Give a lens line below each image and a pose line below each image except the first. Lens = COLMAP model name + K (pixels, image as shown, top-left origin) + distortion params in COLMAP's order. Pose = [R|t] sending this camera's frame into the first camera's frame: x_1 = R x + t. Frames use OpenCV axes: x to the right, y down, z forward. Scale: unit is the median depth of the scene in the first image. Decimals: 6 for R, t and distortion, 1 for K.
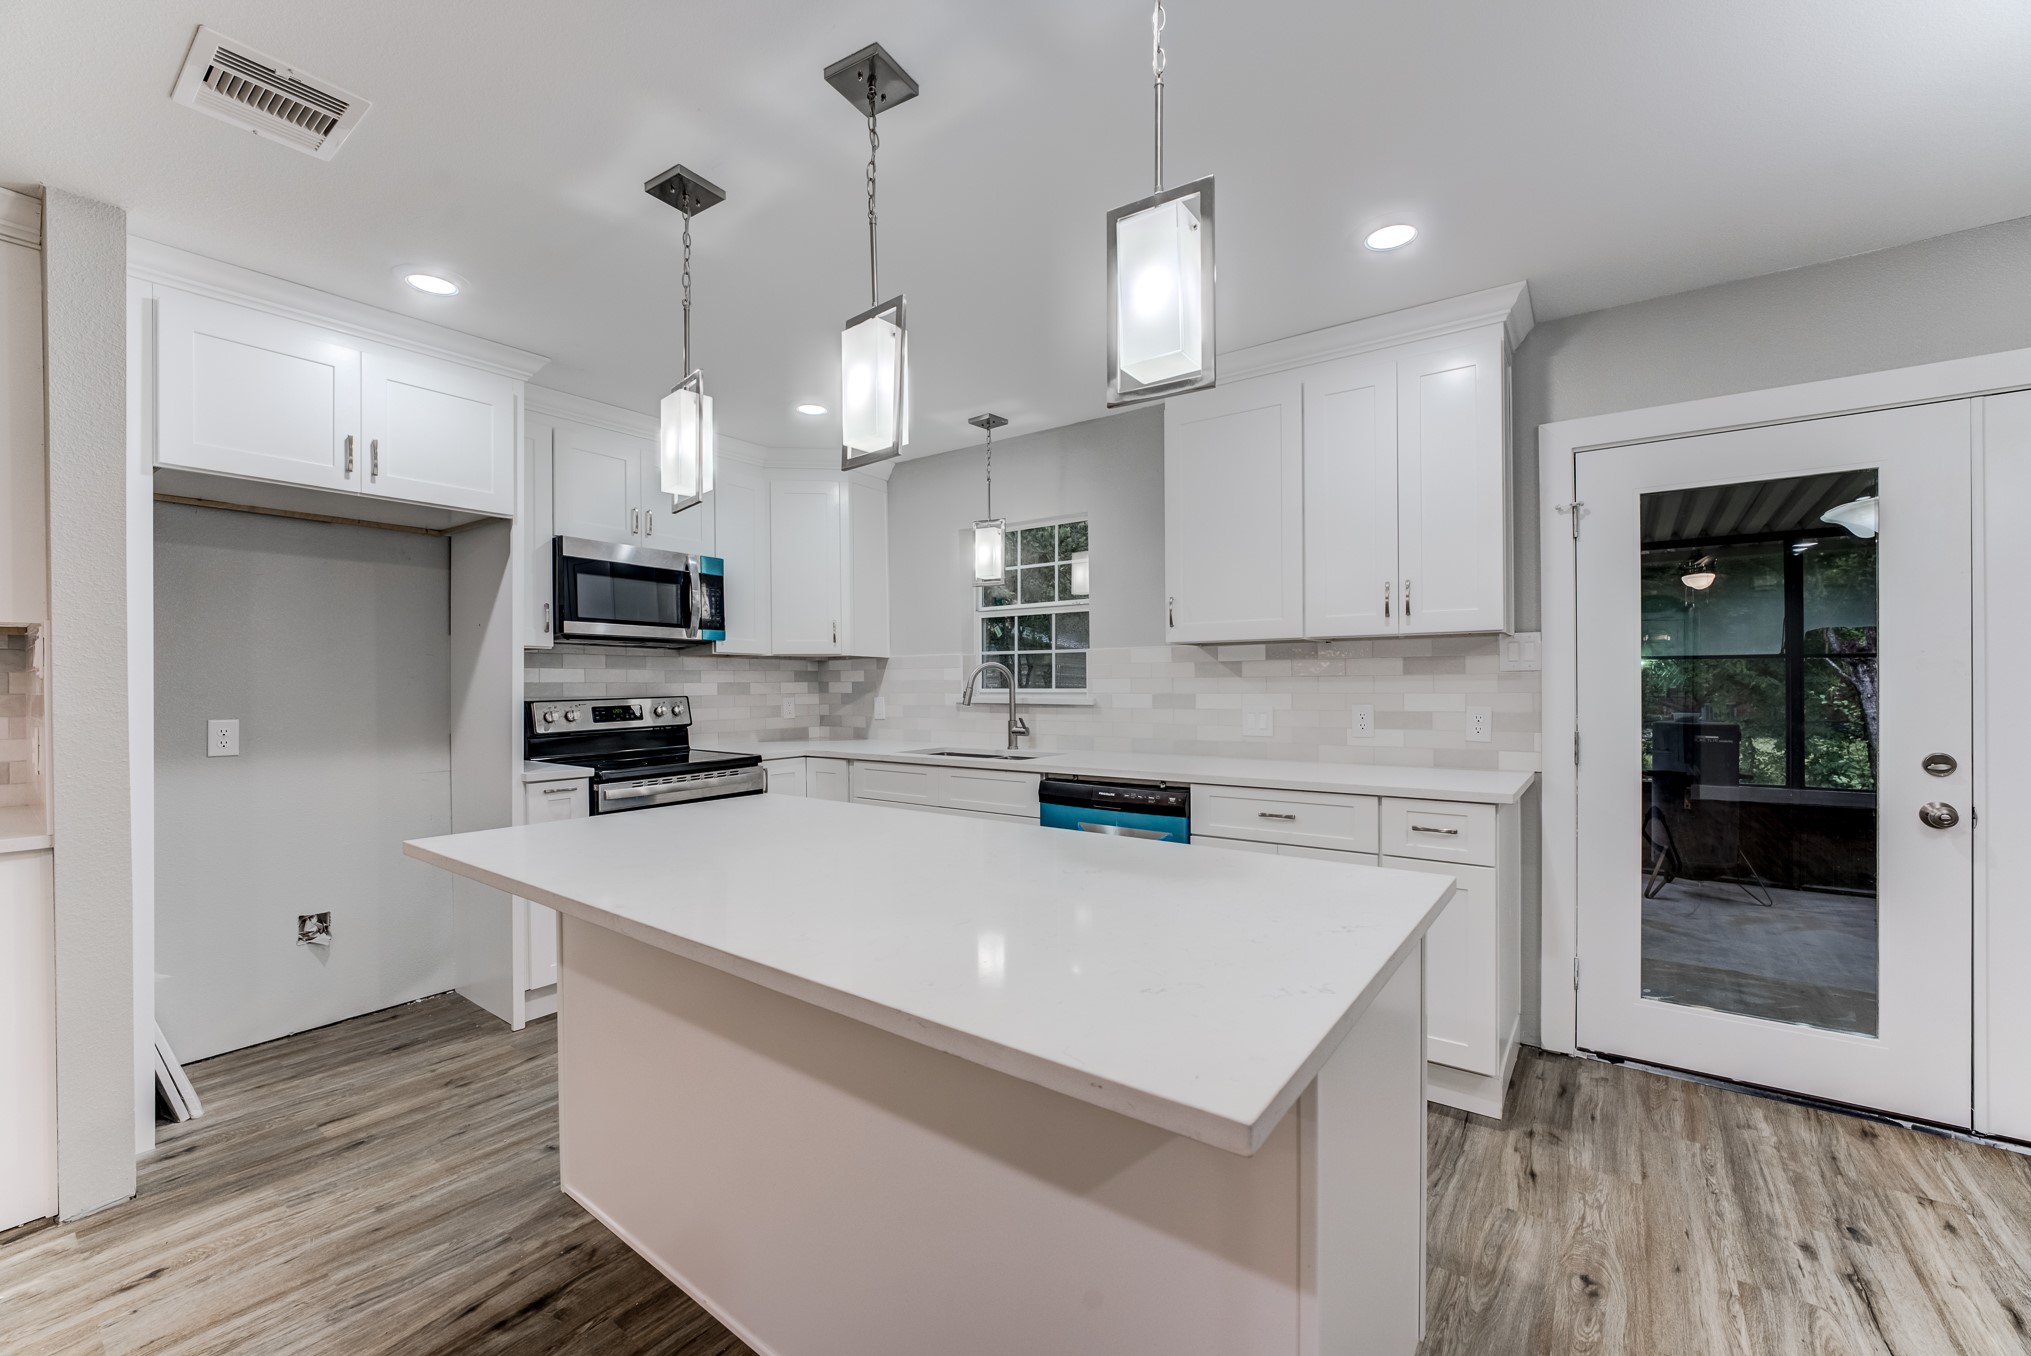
lens RADIAL K [[813.0, 0, 1013.5], [0, 813.0, 684.0], [0, 0, 1]] dist [-0.013986, 0.000661]
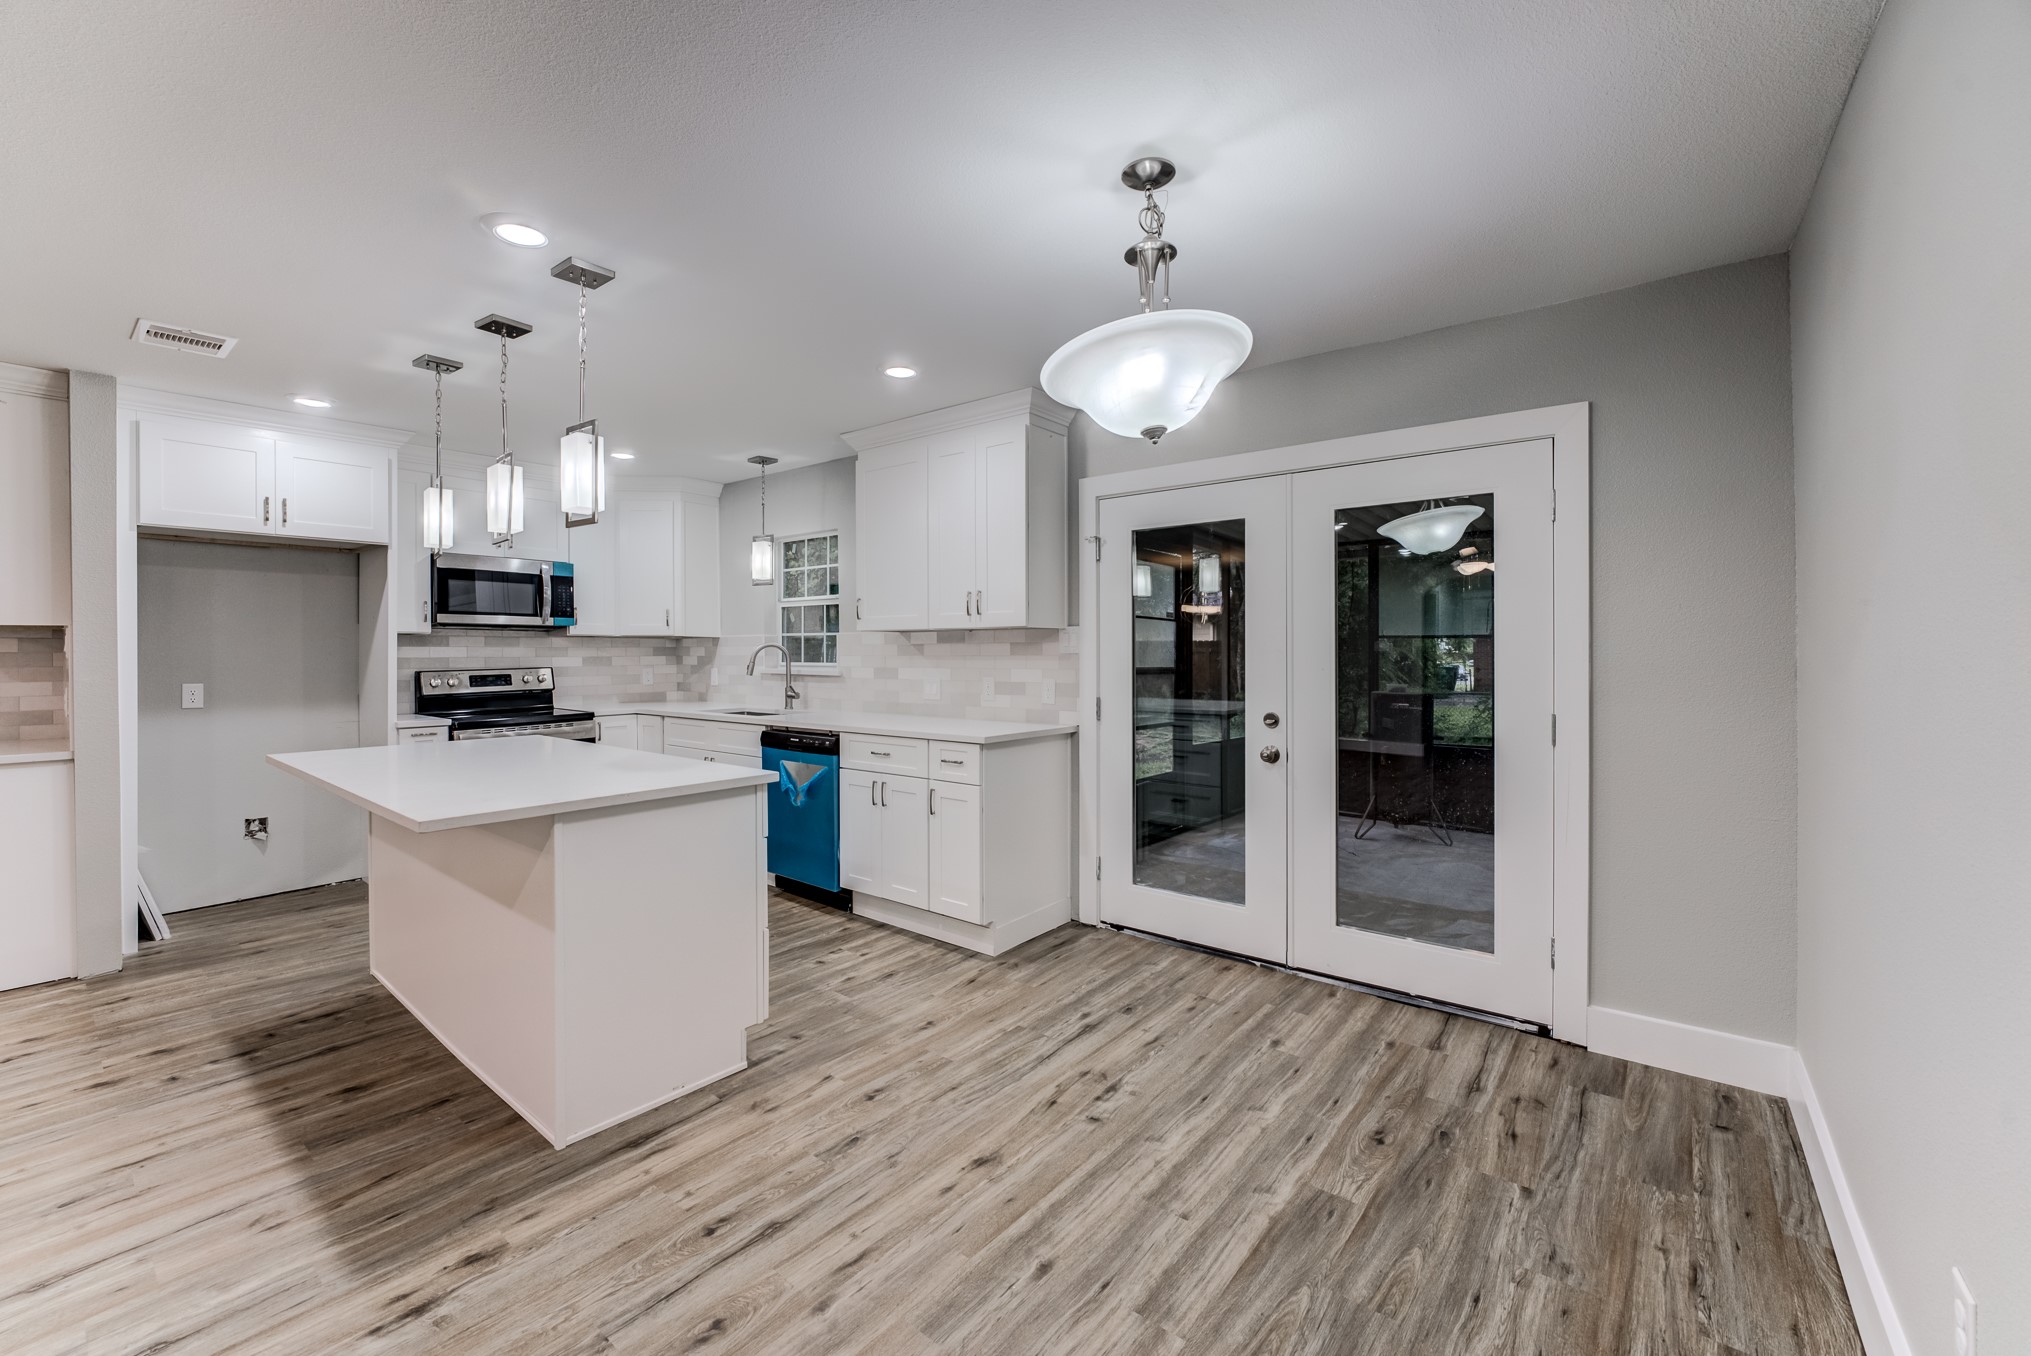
lens RADIAL K [[823.9, 0, 1014.0], [0, 823.9, 652.7], [0, 0, 1]] dist [-0.019892, 0.003926]
pose [[0.999192, 0.002929, -0.040082, 0.478377], [-0.002827, 0.999993, 0.002583, -0.017208], [0.040089, -0.002467, 0.999193, -0.351763]]
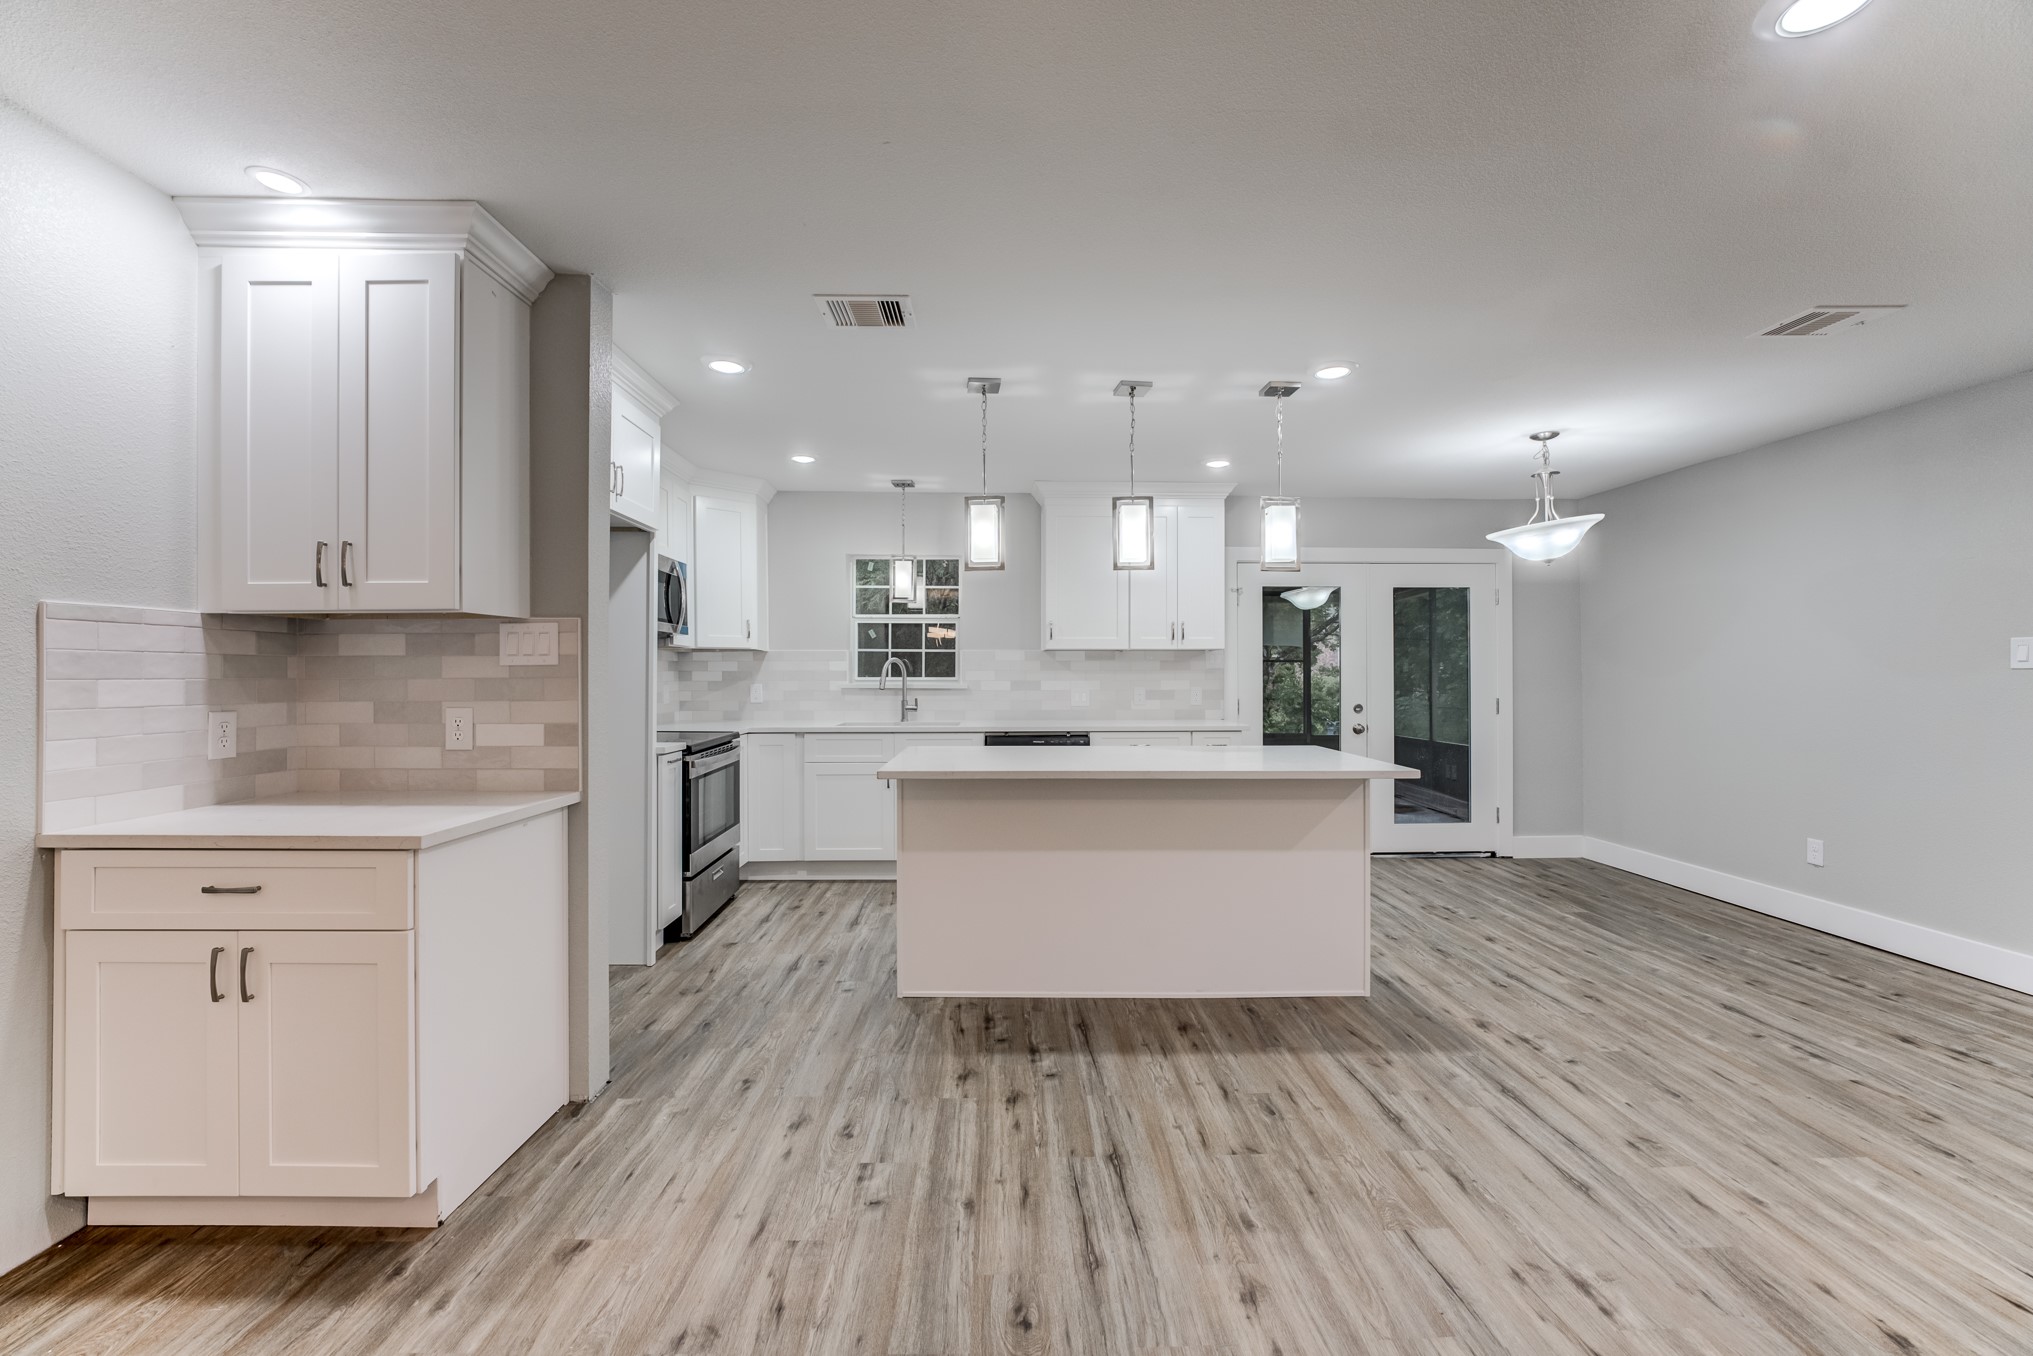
lens RADIAL K [[815.8, 0, 1012.5], [0, 815.8, 665.6], [0, 0, 1]] dist [-0.015368, 0.000145]
pose [[0.792657, 0.011448, 0.609561, -0.803603], [-0.004622, 0.999908, -0.012768, 0.003059], [-0.609651, 0.007304, 0.792637, -0.229759]]
